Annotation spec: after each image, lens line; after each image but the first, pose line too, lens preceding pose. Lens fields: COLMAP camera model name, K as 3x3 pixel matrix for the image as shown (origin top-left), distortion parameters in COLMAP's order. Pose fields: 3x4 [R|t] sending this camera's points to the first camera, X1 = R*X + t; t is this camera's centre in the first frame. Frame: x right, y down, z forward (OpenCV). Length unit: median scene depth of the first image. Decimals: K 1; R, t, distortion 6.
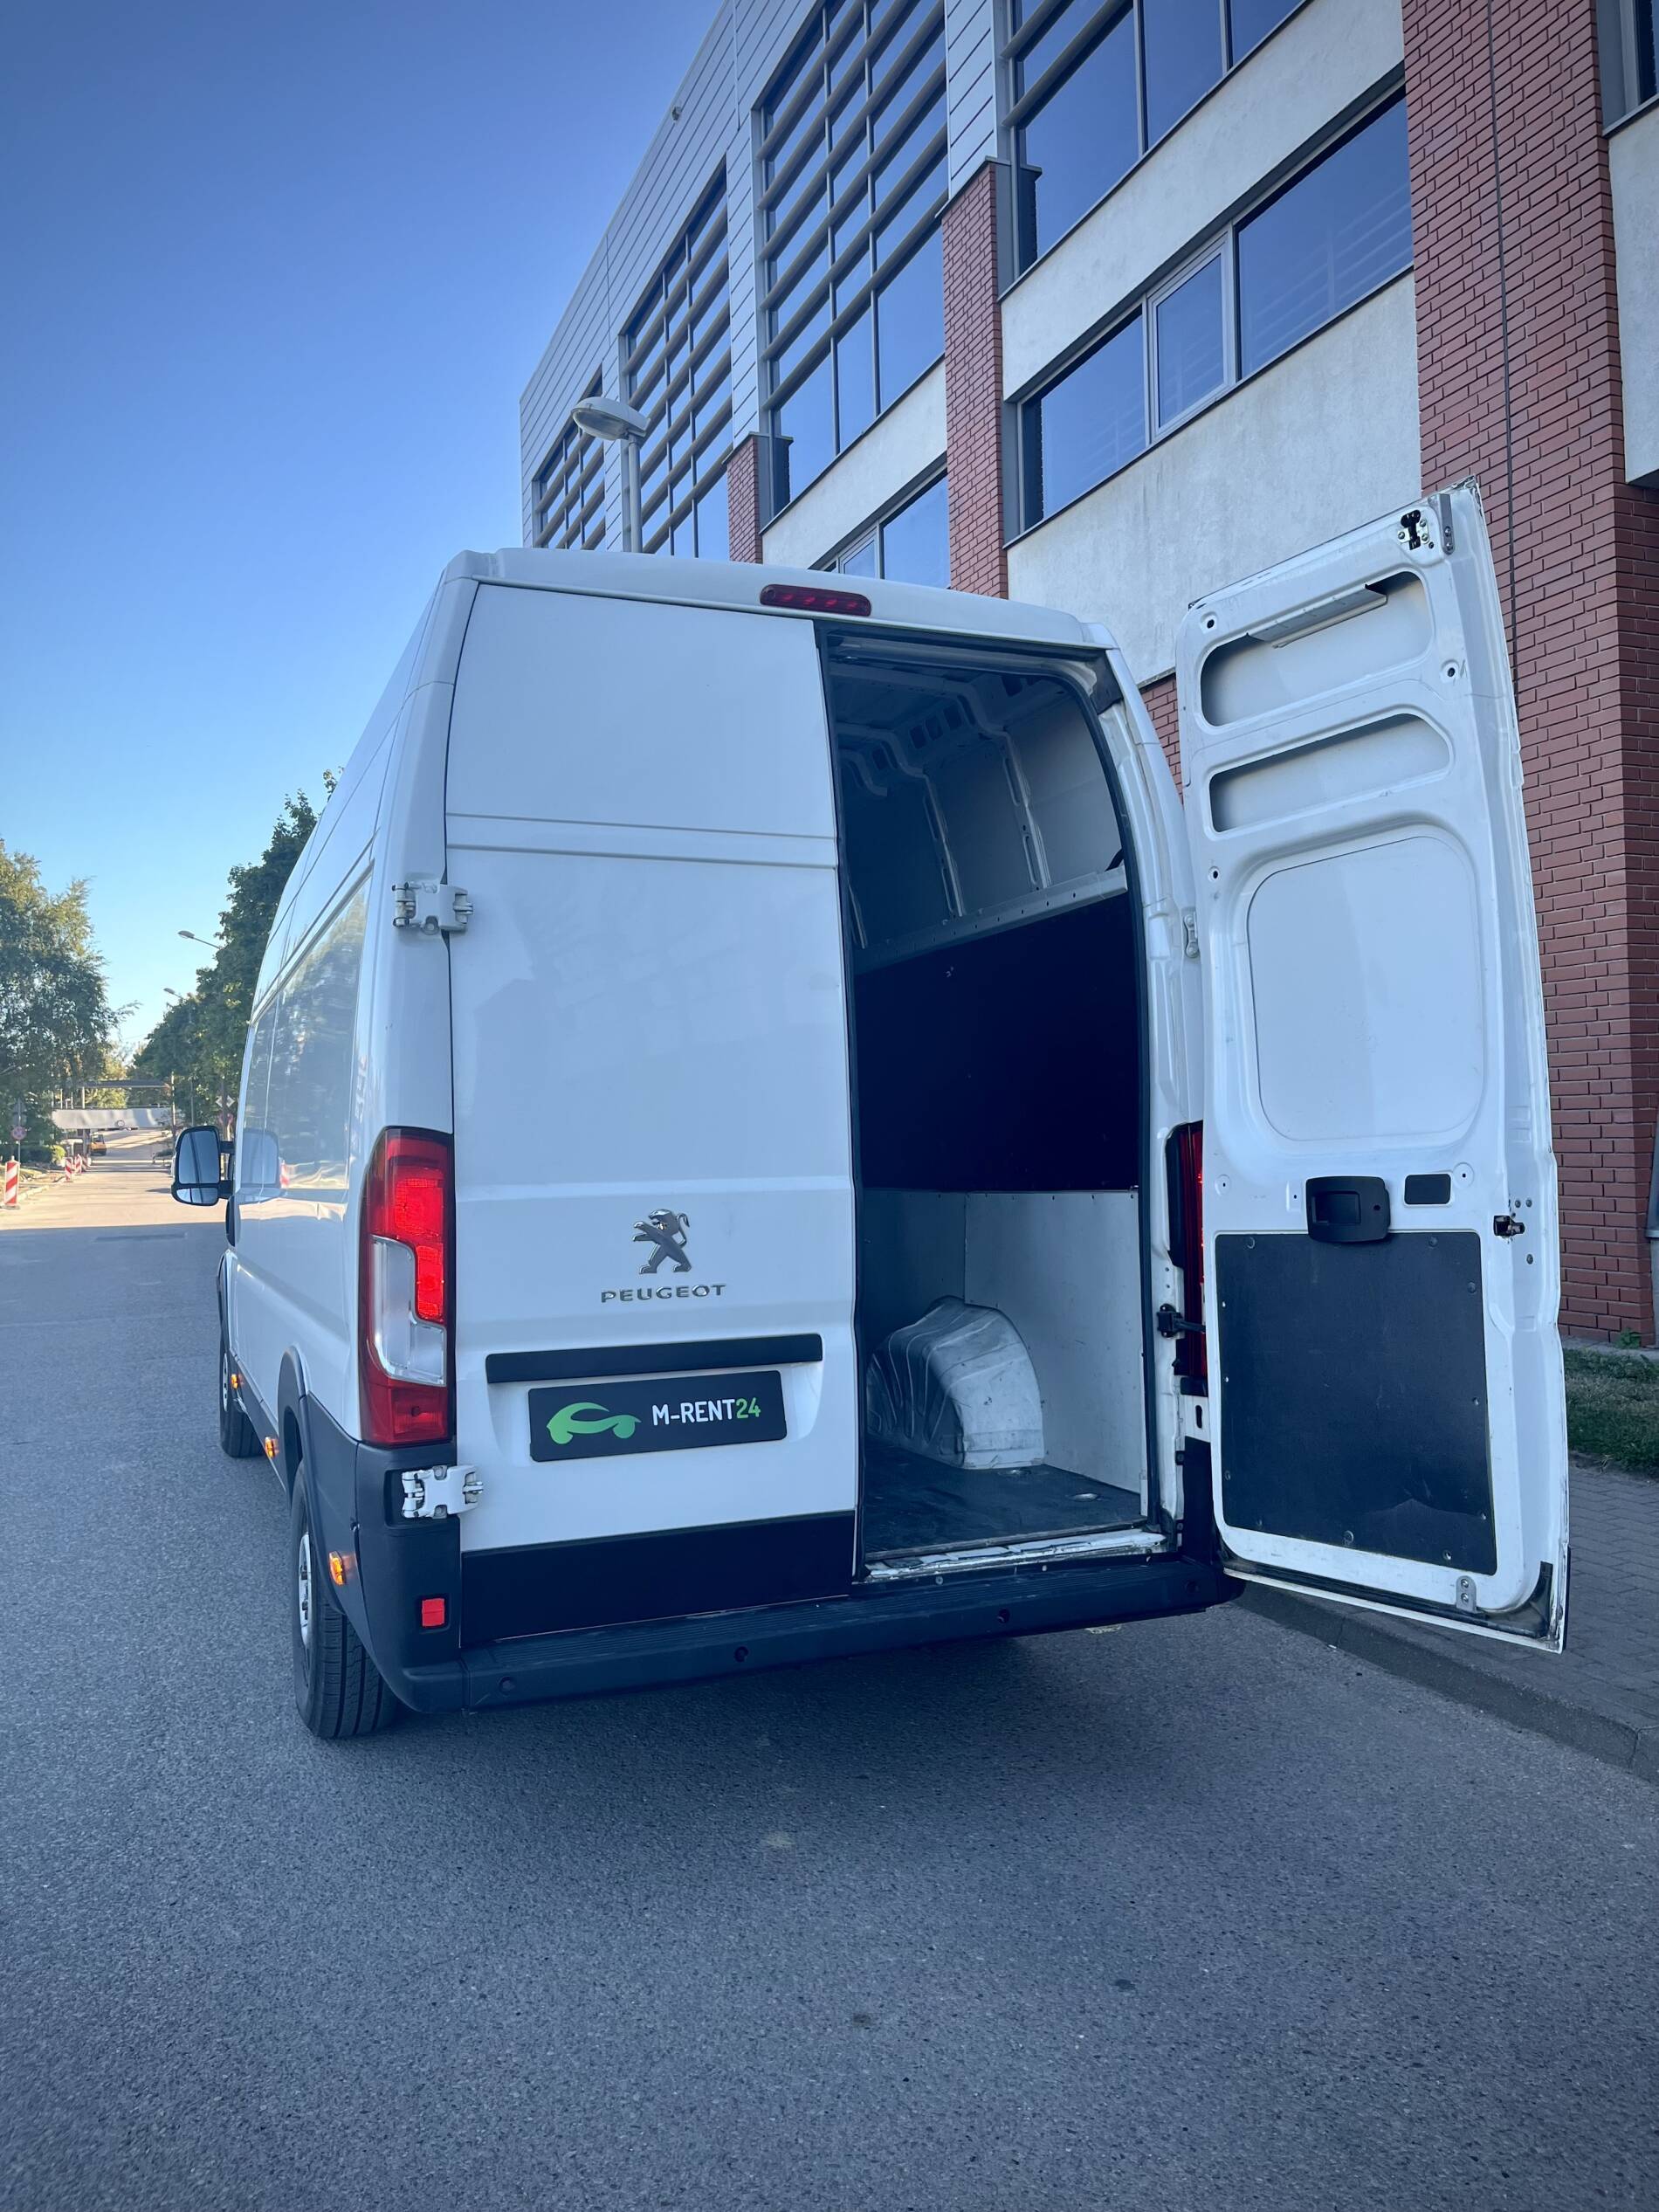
lens RADIAL K [[1661.9, 0, 829.5], [0, 1661.9, 1106.0], [0, 0, 1]] dist [0.068726, -0.121842]
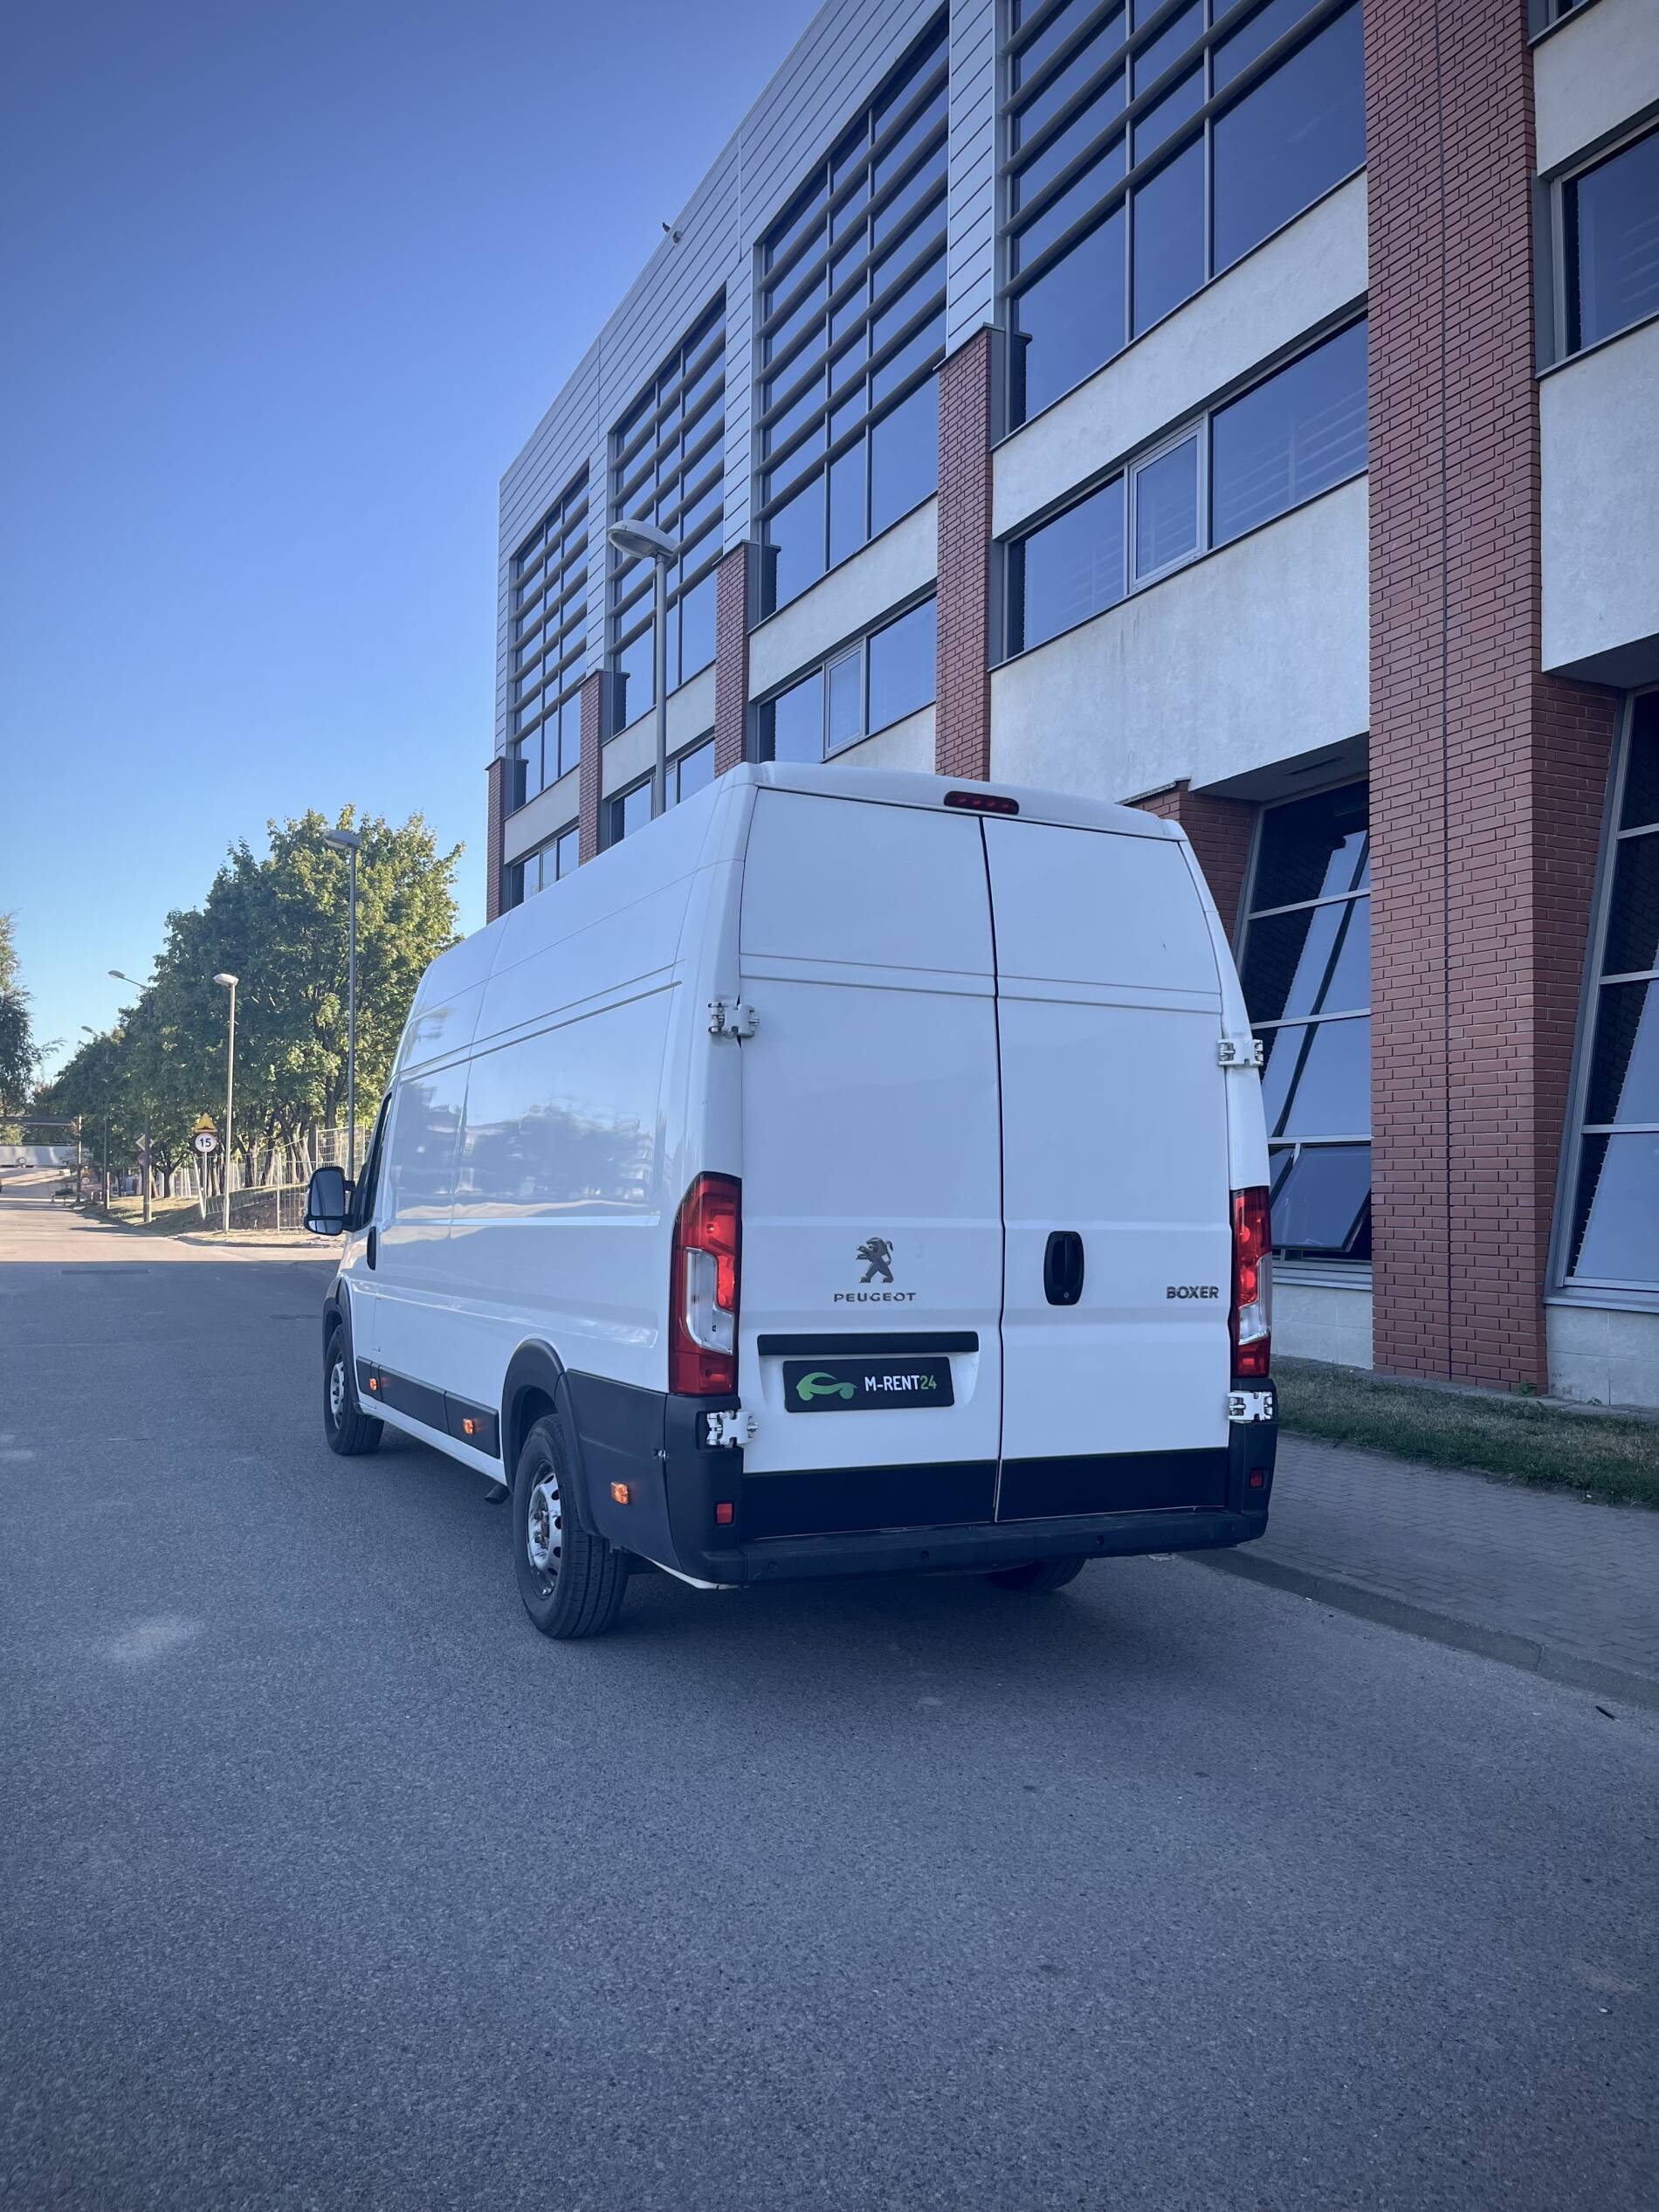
lens RADIAL K [[1641.9, 0, 840.5], [0, 1641.9, 1124.5], [0, 0, 1]] dist [0.038519, -0.063622]
pose [[0.997843, 0.036963, 0.054243, -0.074726], [-0.035453, 0.998964, -0.028536, 0.002758], [-0.055242, 0.026551, 0.998120, -0.136859]]
